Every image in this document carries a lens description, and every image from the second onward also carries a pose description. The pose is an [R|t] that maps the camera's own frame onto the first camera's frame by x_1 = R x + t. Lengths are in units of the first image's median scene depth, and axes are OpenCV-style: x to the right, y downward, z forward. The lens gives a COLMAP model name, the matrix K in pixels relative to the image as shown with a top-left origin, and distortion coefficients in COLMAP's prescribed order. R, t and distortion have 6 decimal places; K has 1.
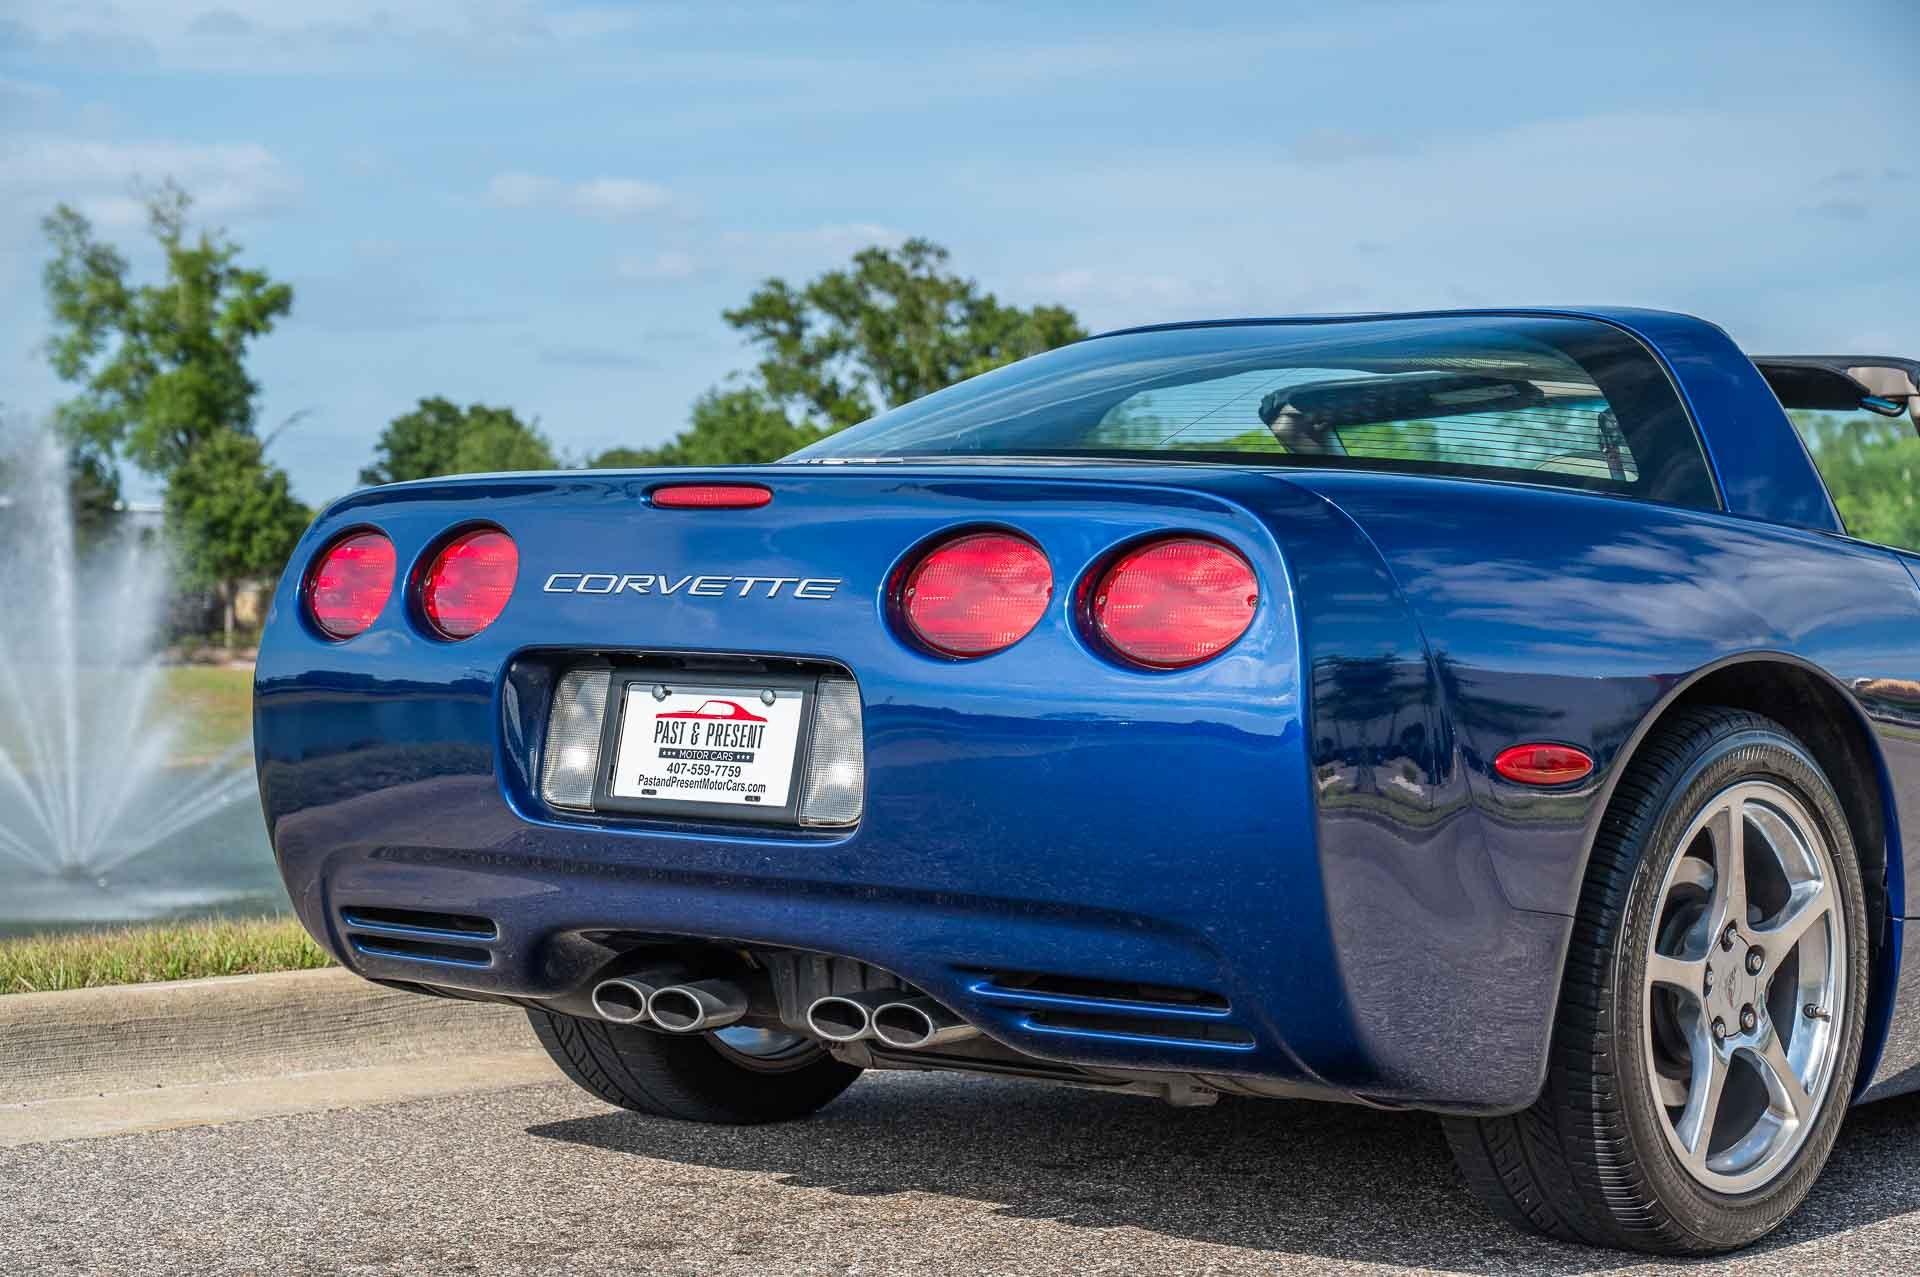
lens RADIAL K [[3873.6, 0, 957.9], [0, 3873.6, 691.3], [0, 0, 1]] dist [0.065346, -0.270245]
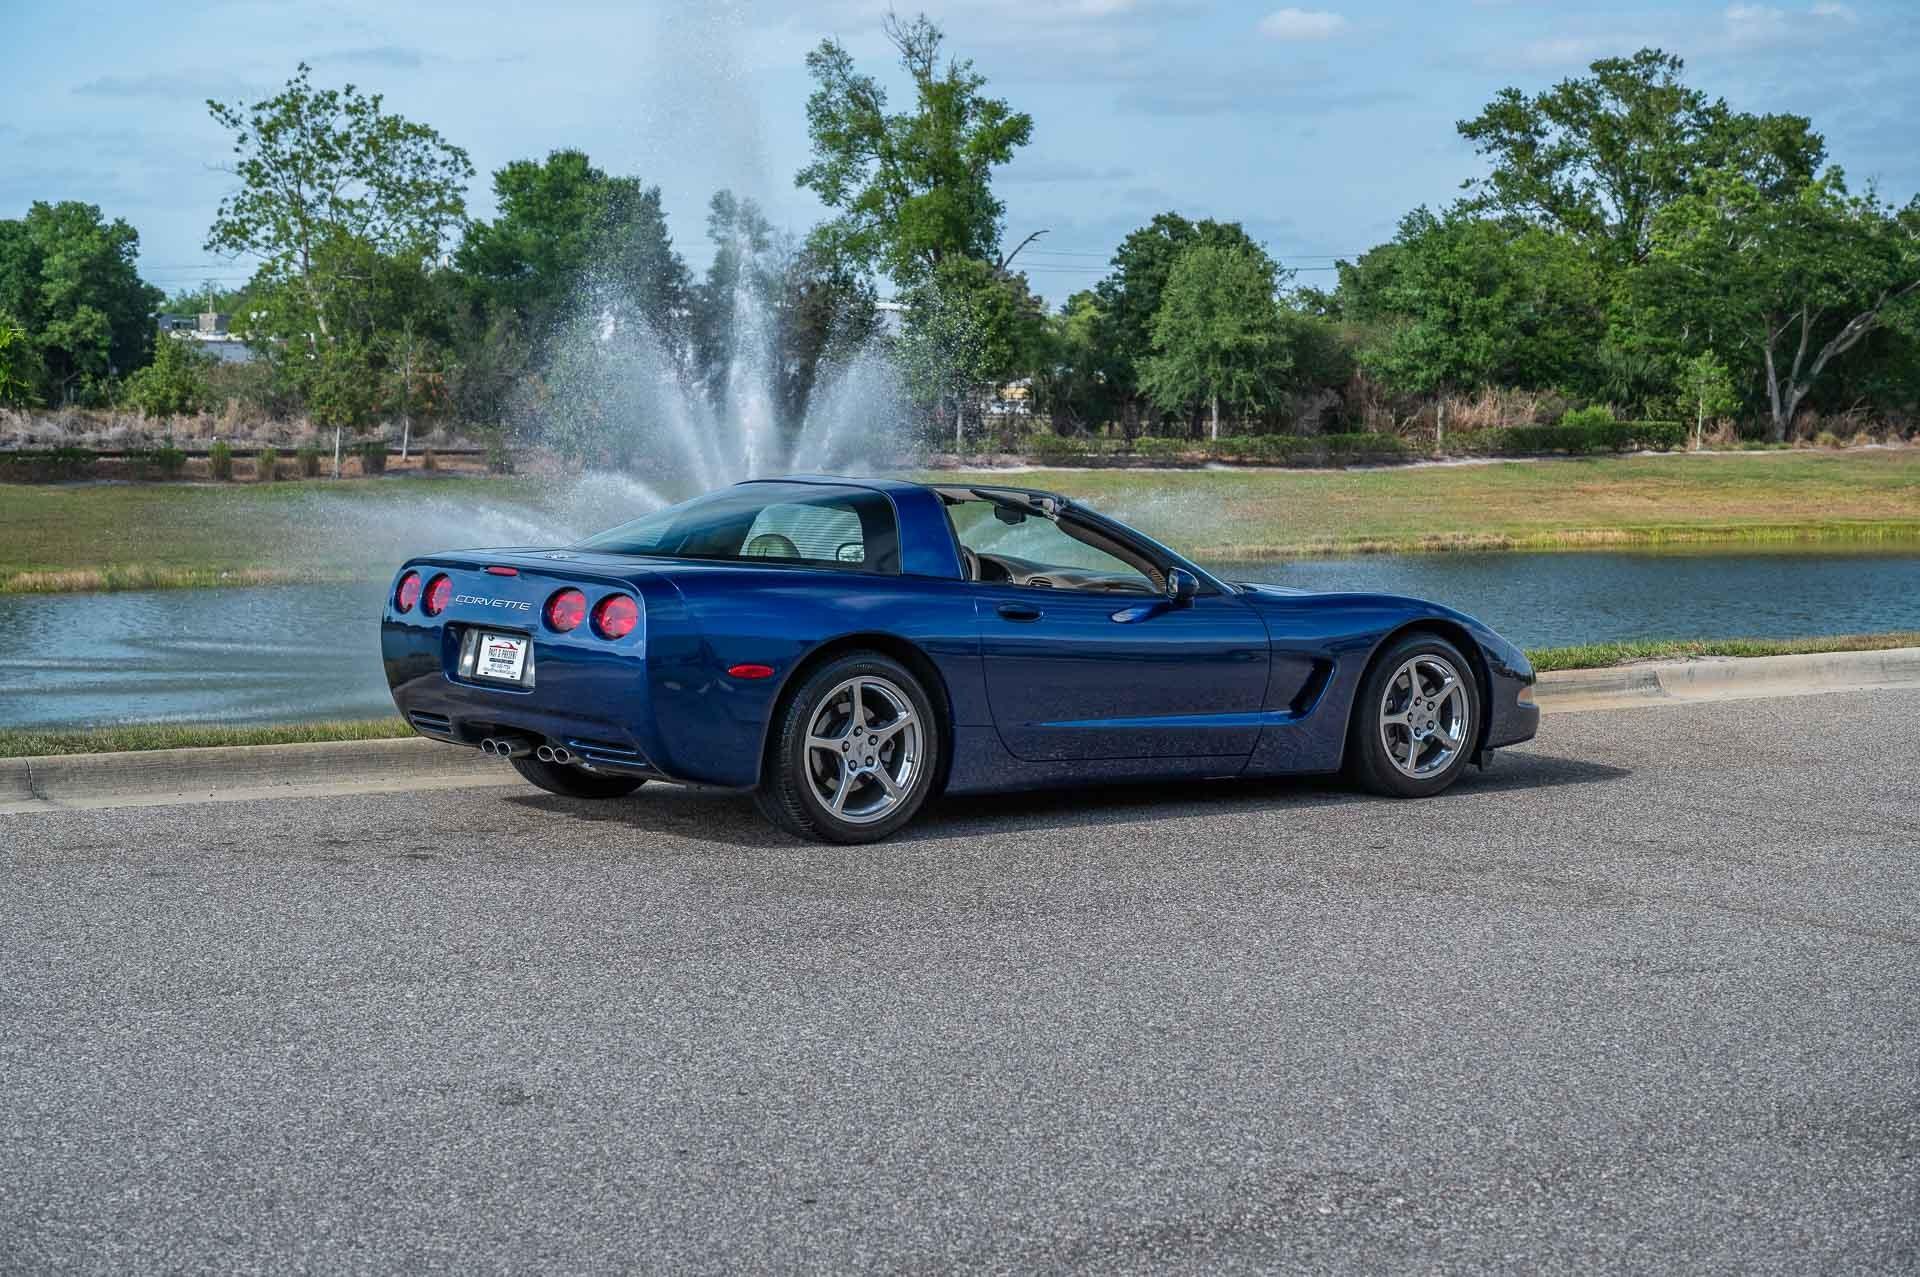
lens RADIAL K [[3891.9, 0, 960.0], [0, 3891.9, 638.5], [0, 0, 1]] dist [0.036444, -0.181923]
pose [[0.978658, 0.015626, -0.204899, 0.688712], [-0.007047, 0.999070, 0.042534, -0.100639], [0.205374, -0.040183, 0.977858, -1.406043]]
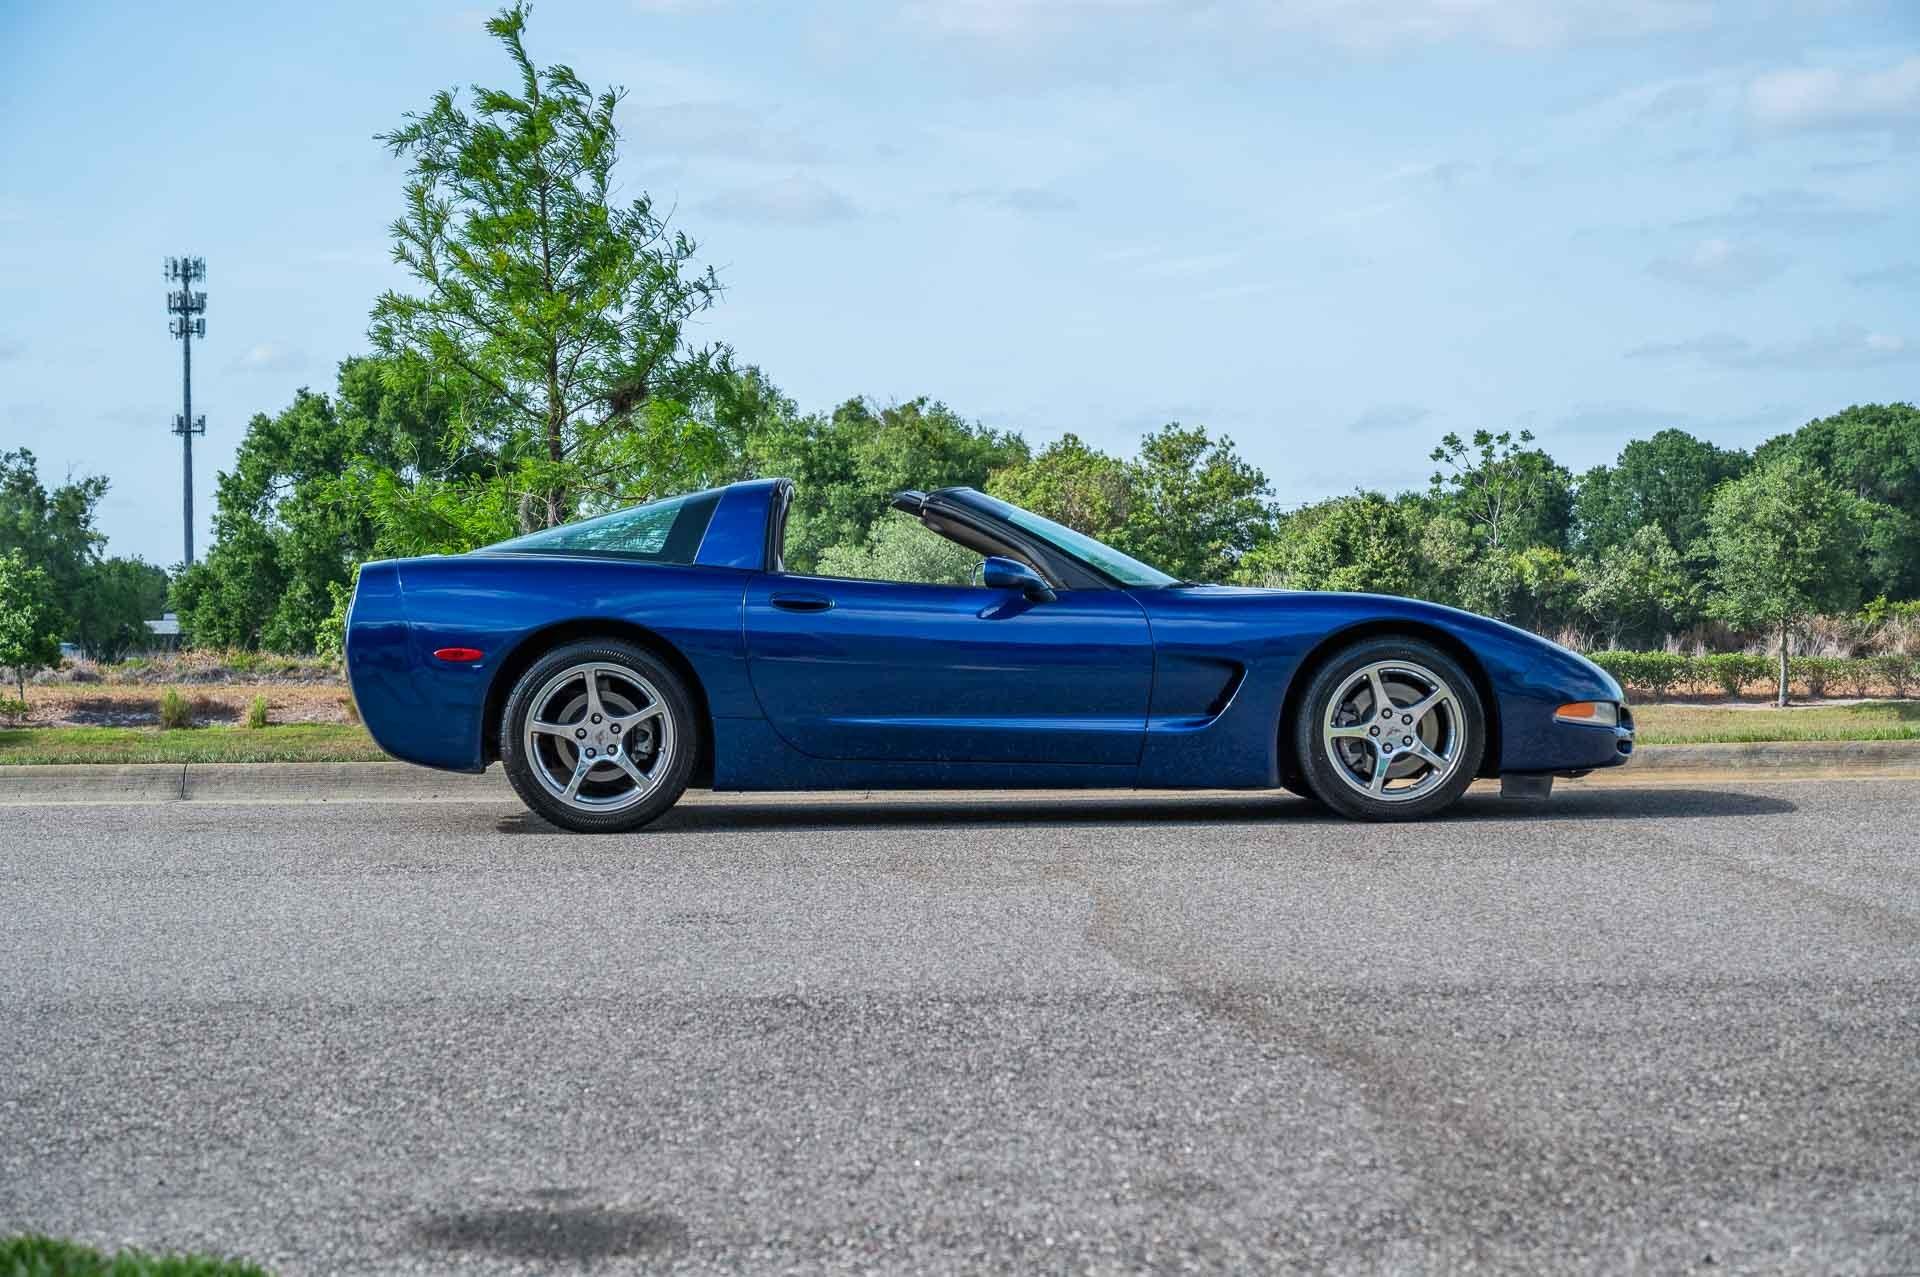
lens RADIAL K [[3891.9, 0, 960.0], [0, 3891.9, 638.5], [0, 0, 1]] dist [0.036444, -0.181923]
pose [[0.659837, -0.015423, -0.751251, 2.014182], [0.000237, 0.999794, -0.020318, 0.050793], [0.751409, 0.013229, 0.659704, -0.526803]]
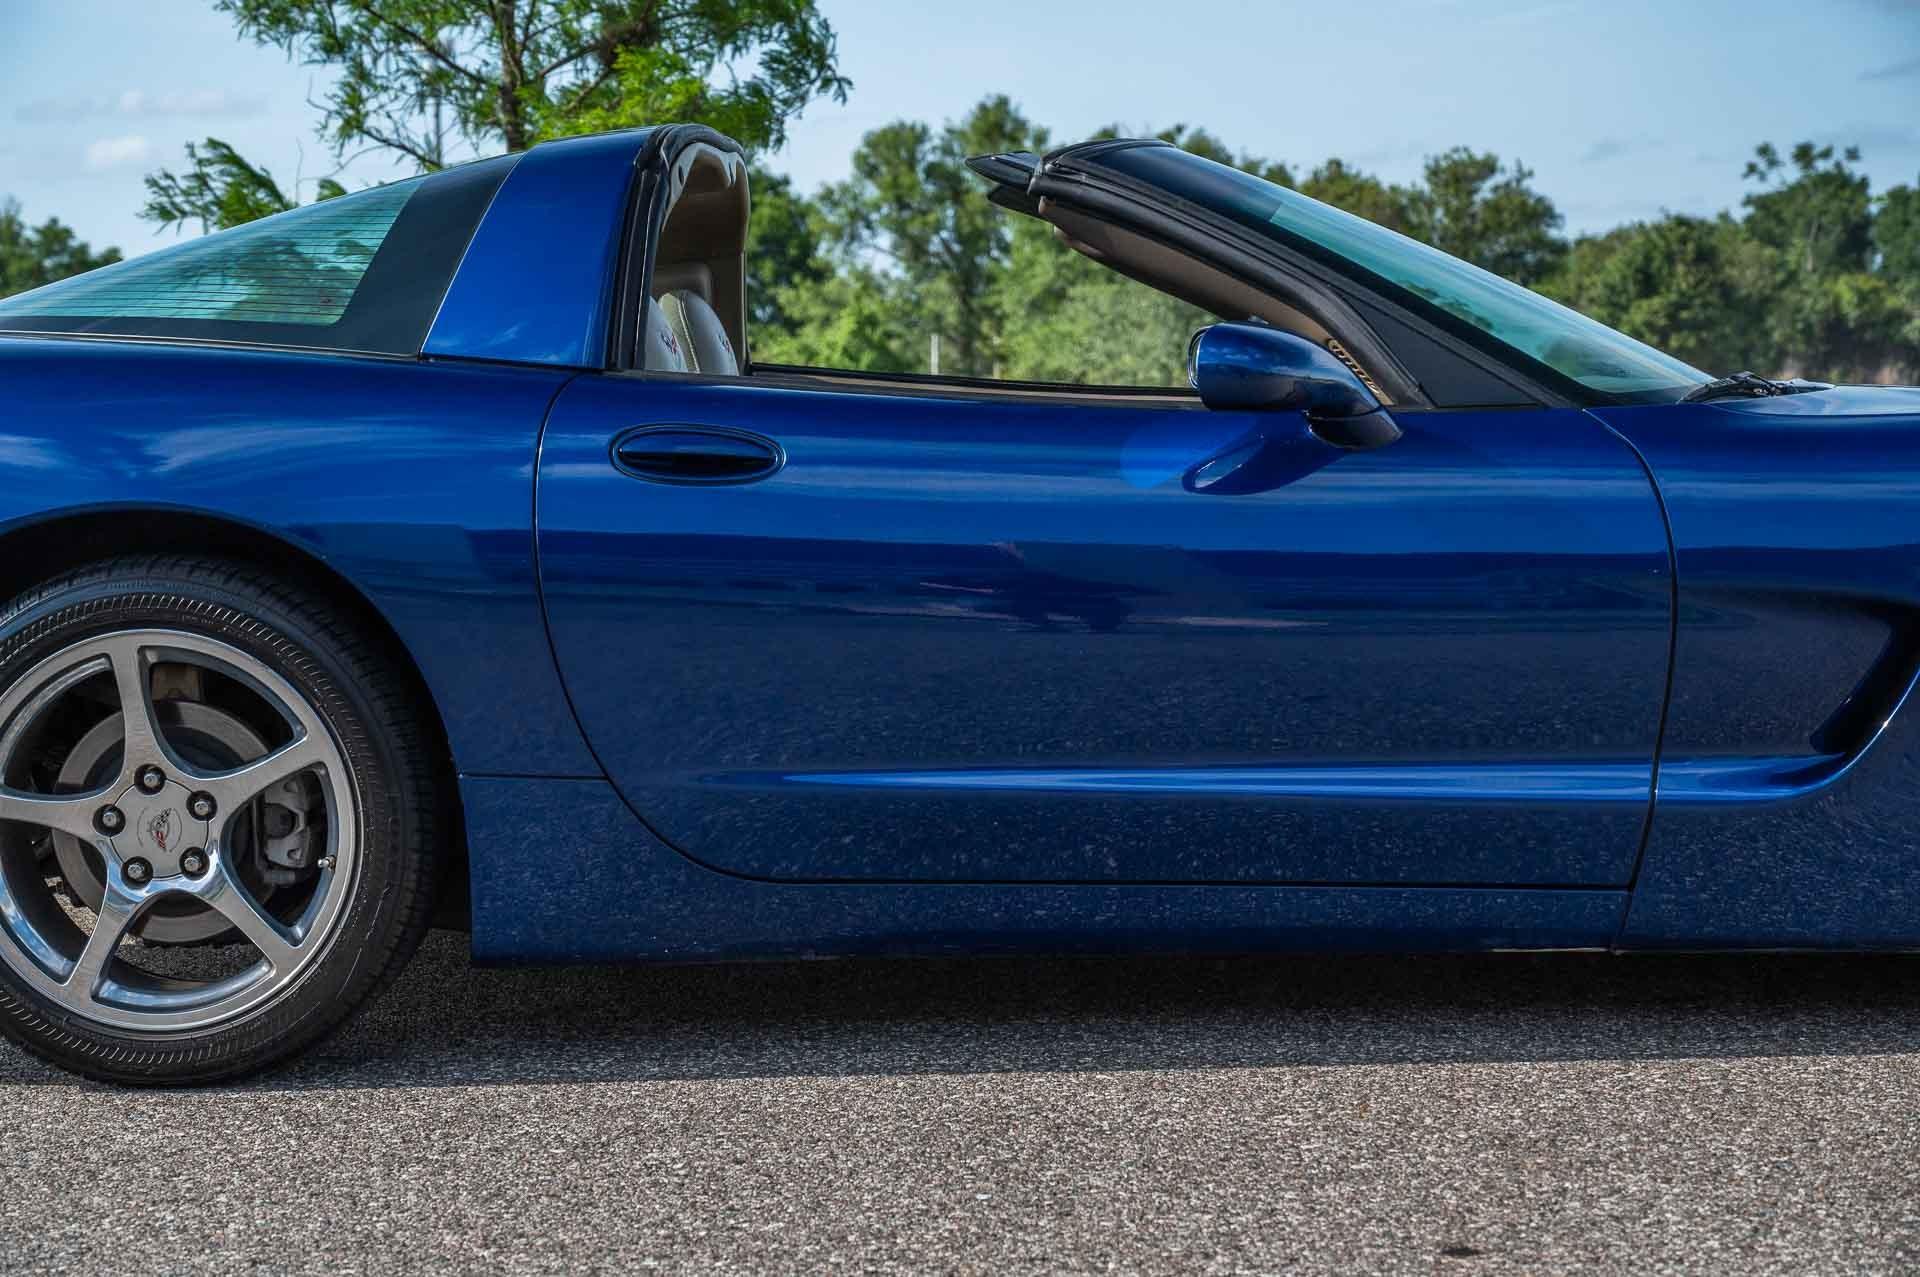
lens RADIAL K [[3882.9, 0, 945.9], [0, 3882.9, 640.3], [0, 0, 1]] dist [0.008885, 0.136166]
pose [[0.604399, 0.028967, -0.796155, 0.931999], [0.013748, 0.998811, 0.046777, -0.015465], [0.796563, -0.039218, 0.603282, 0.449066]]
